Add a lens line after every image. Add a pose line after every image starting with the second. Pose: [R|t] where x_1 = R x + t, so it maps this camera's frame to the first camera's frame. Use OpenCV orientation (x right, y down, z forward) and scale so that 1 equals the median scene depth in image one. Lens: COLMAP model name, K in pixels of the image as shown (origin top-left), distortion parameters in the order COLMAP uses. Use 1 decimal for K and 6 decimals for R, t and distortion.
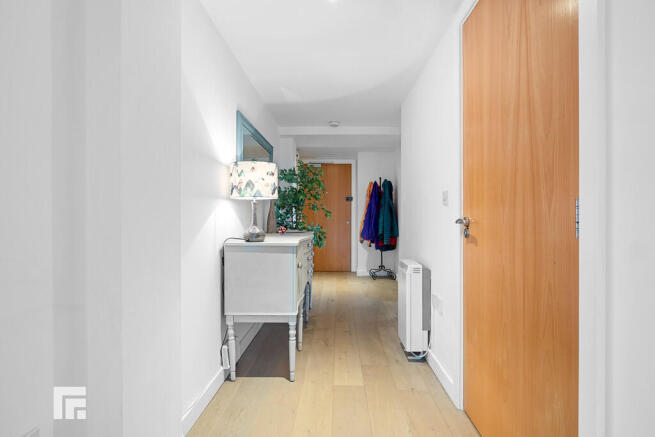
lens RADIAL K [[314.1, 0, 328.1], [0, 314.1, 217.2], [0, 0, 1]] dist [0.001466, -0.000347]
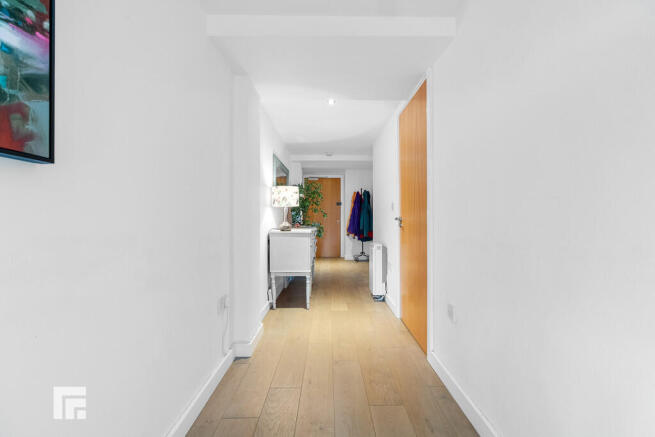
lens RADIAL K [[277.6, 0, 327.8], [0, 277.6, 216.2], [0, 0, 1]] dist [-0.007437, 0.001578]
pose [[0.999565, -0.000994, 0.029461, -0.036926], [0.001131, 0.999989, -0.004622, 0.002419], [-0.029457, 0.004654, 0.999555, -0.450808]]
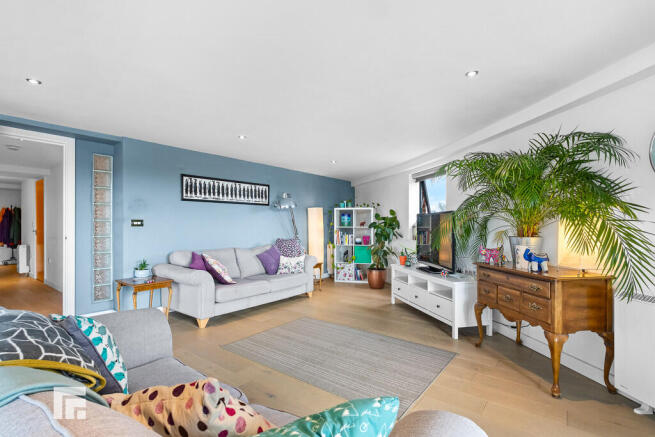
lens RADIAL K [[314.1, 0, 329.9], [0, 314.1, 224.4], [0, 0, 1]] dist [0.001466, -0.000347]
pose [[0.592774, 0.005157, 0.805353, -0.375748], [0.002430, 0.999963, -0.008191, -0.010629], [-0.805366, 0.006812, 0.592739, -2.876281]]
